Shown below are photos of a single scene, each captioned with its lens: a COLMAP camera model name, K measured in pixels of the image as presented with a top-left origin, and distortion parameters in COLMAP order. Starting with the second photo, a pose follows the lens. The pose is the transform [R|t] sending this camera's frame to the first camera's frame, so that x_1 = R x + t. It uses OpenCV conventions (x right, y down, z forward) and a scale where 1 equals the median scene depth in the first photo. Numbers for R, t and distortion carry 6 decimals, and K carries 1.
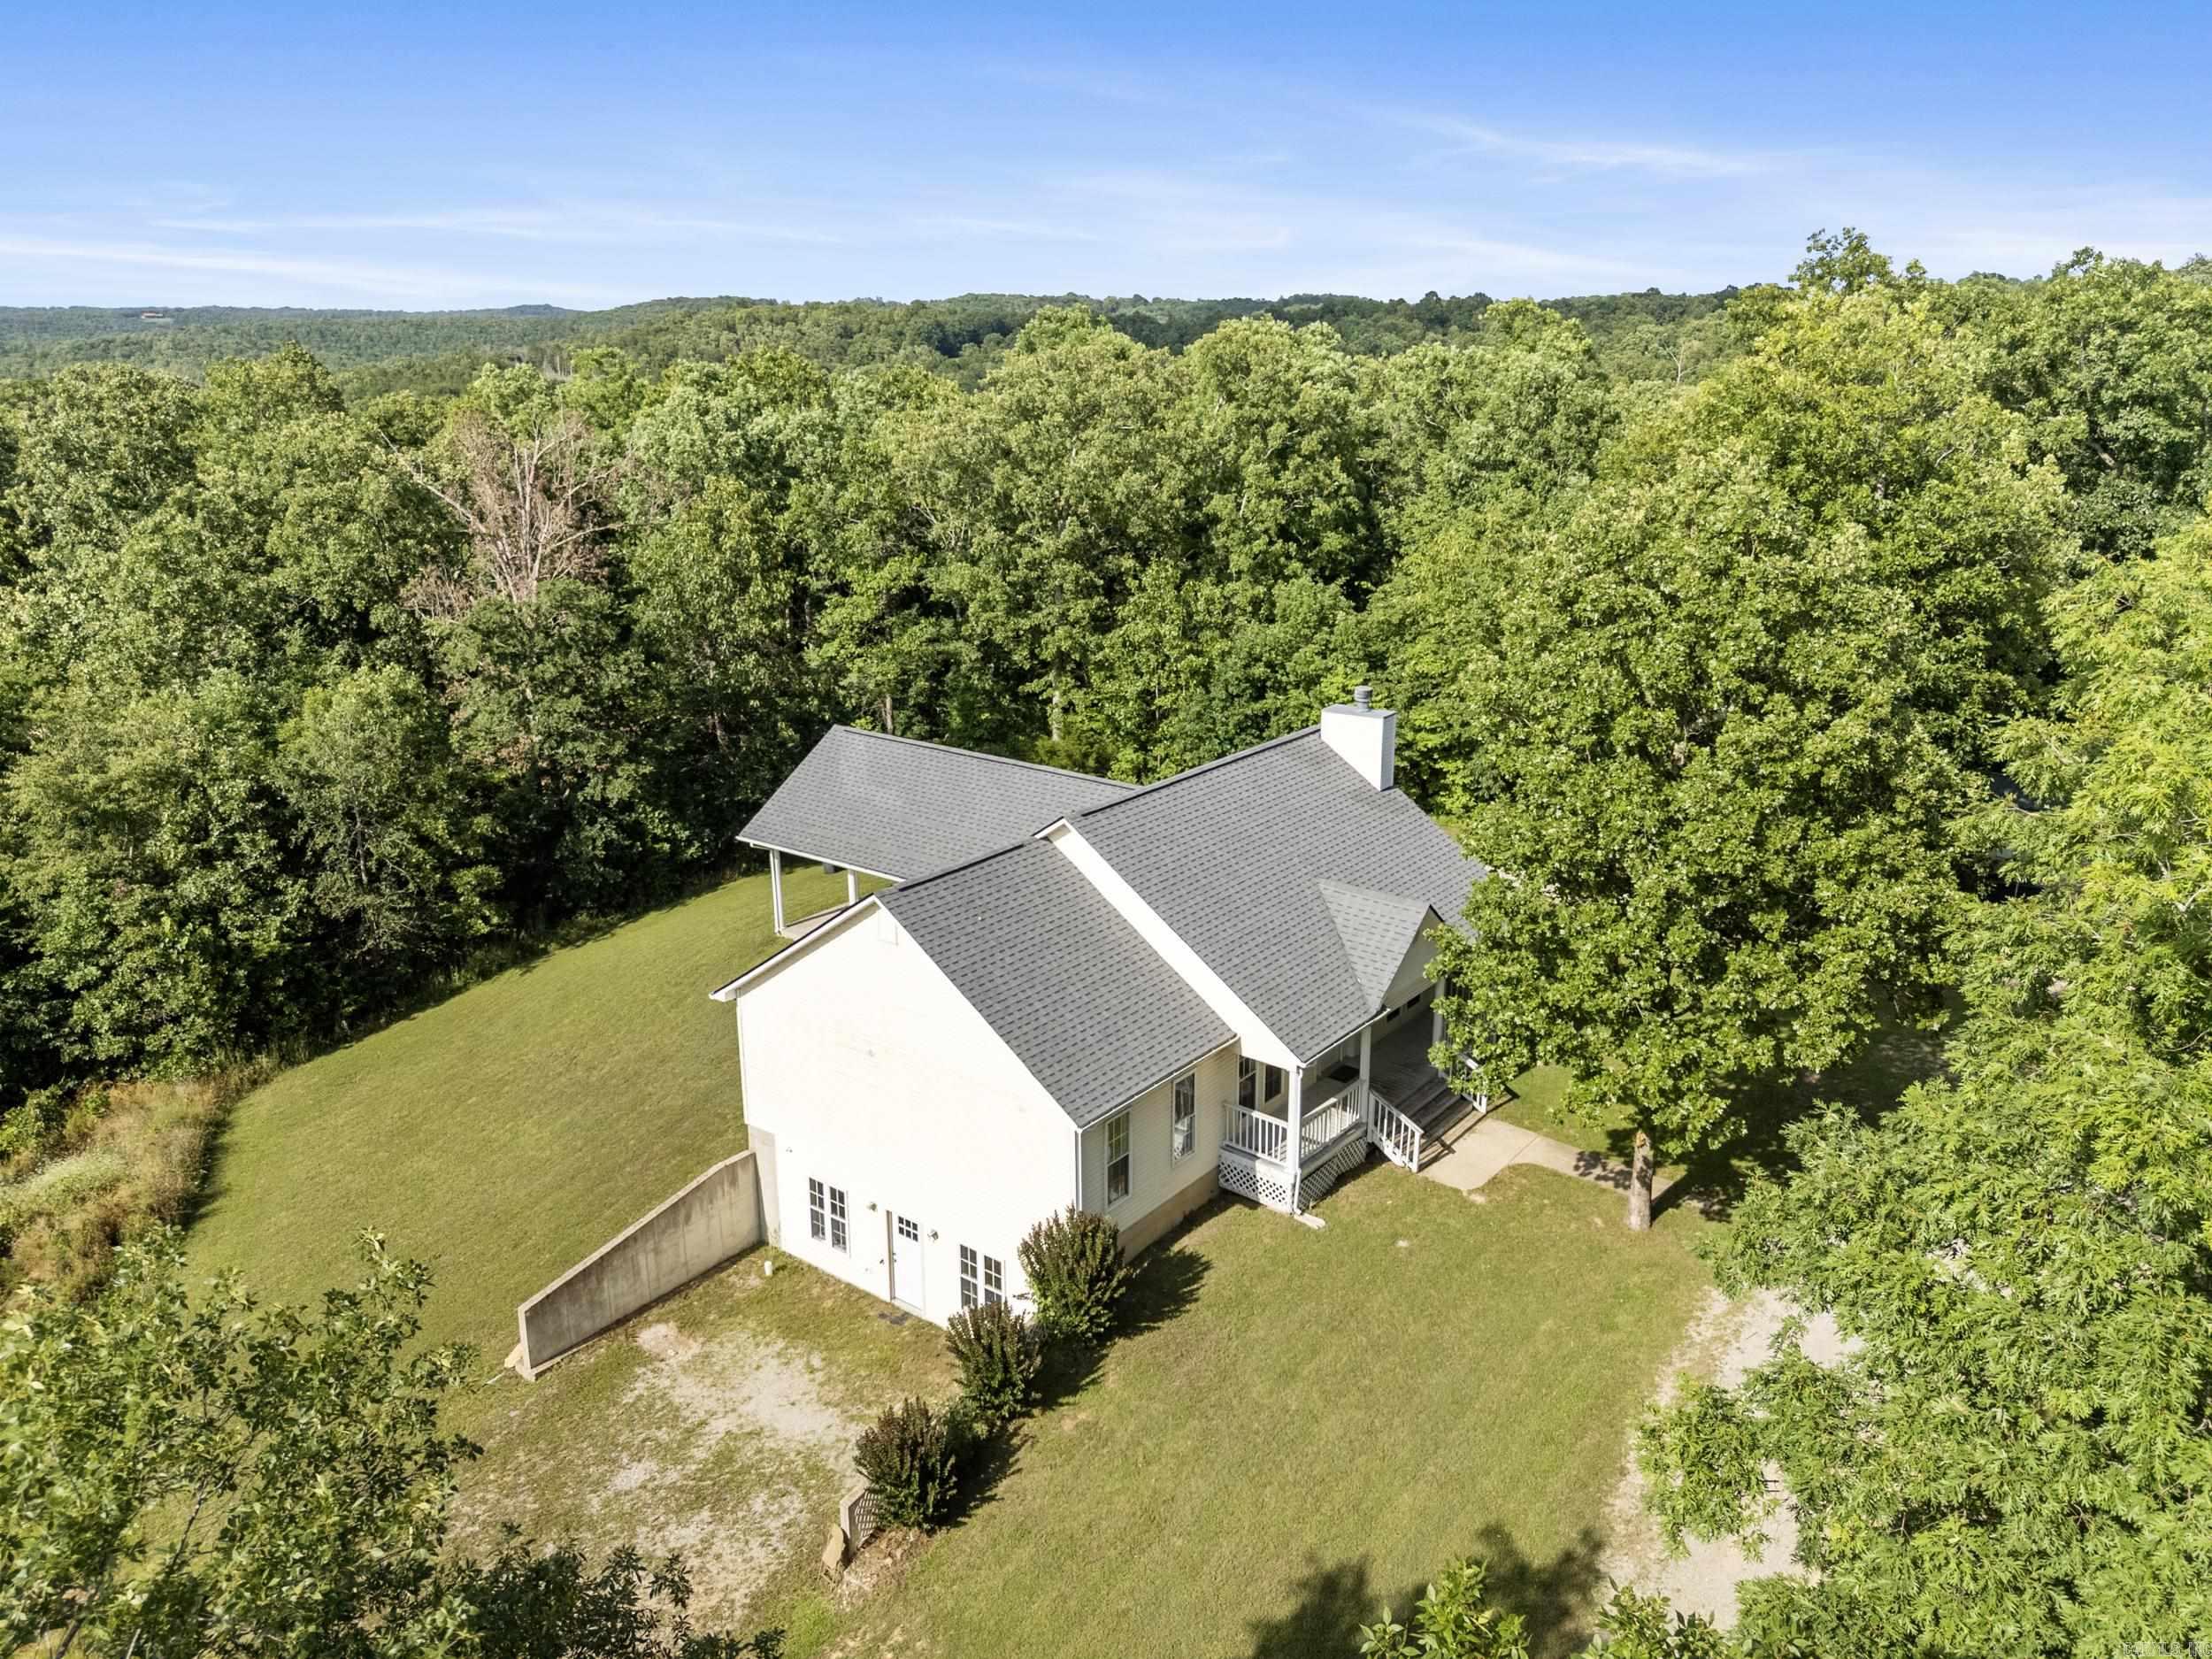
lens RADIAL K [[1649.2, 0, 1106.0], [0, 1649.2, 829.5], [0, 0, 1]] dist [0.022947, -0.001487]
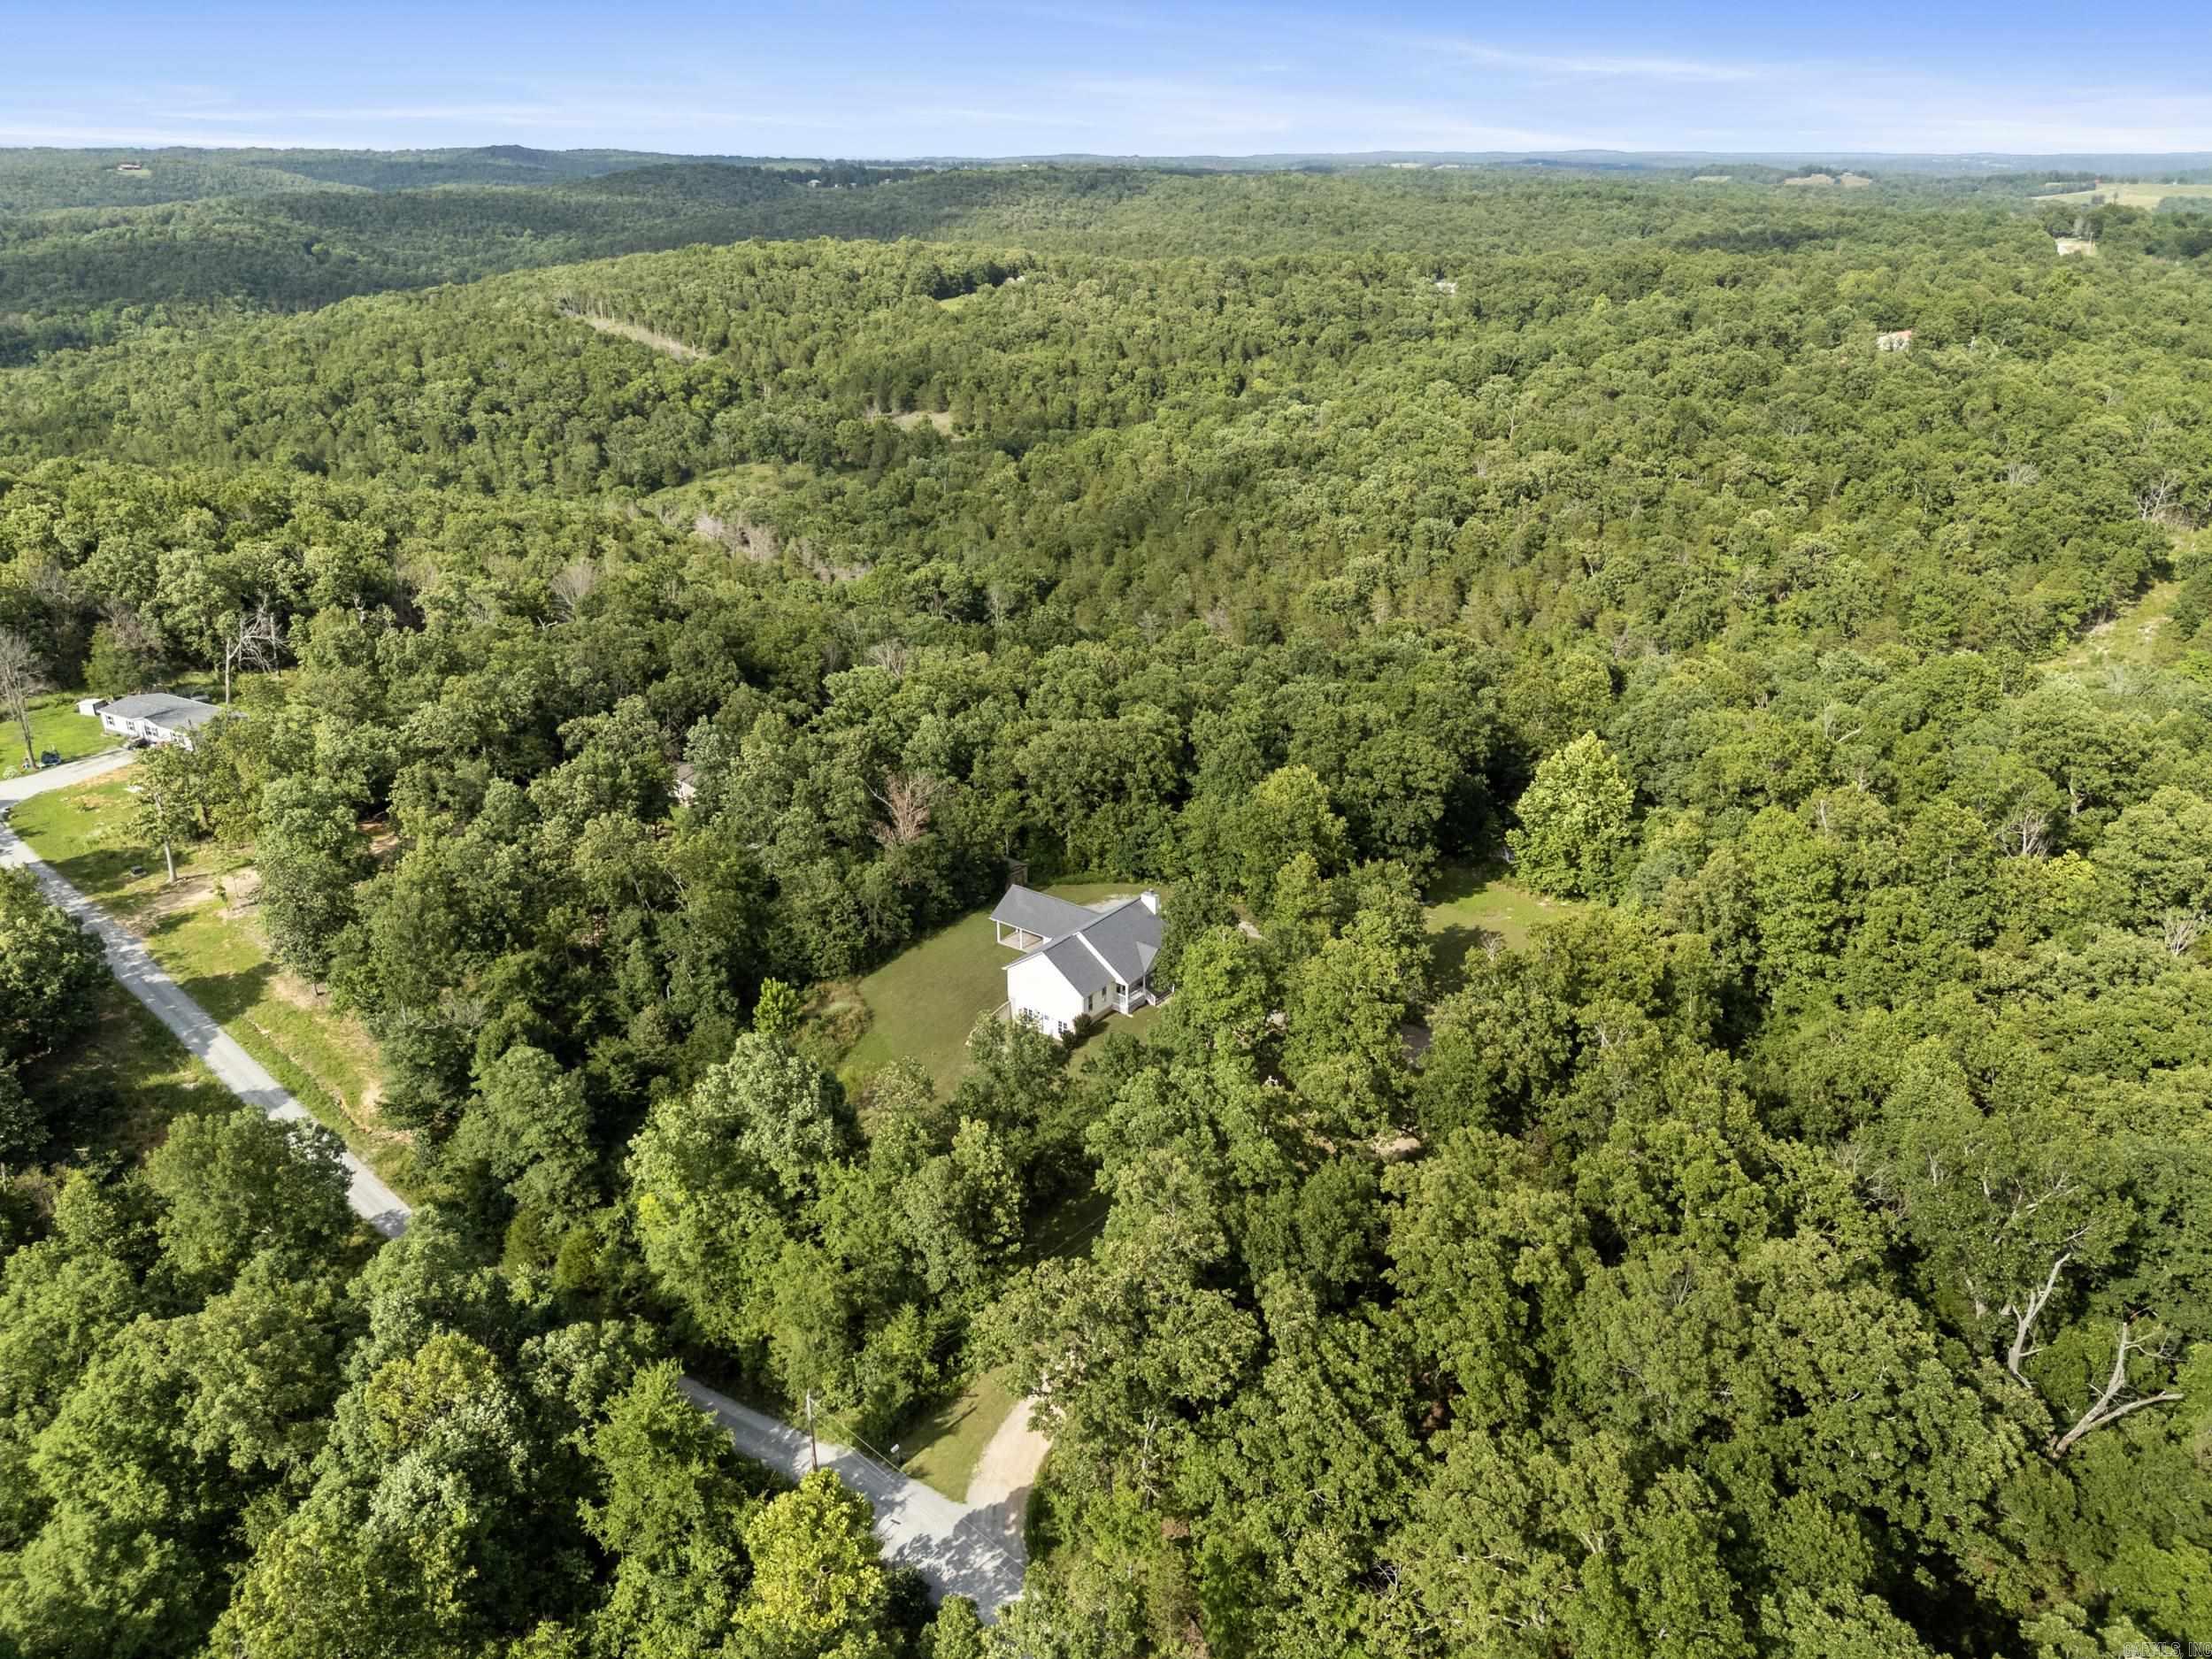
lens RADIAL K [[1649.2, 0, 1106.0], [0, 1649.2, 829.5], [0, 0, 1]] dist [0.022947, -0.001487]
pose [[0.999884, 0.004708, 0.014462, -0.014740], [-0.006014, 0.995777, 0.091607, -0.524542], [-0.013969, -0.091683, 0.995690, -2.630155]]
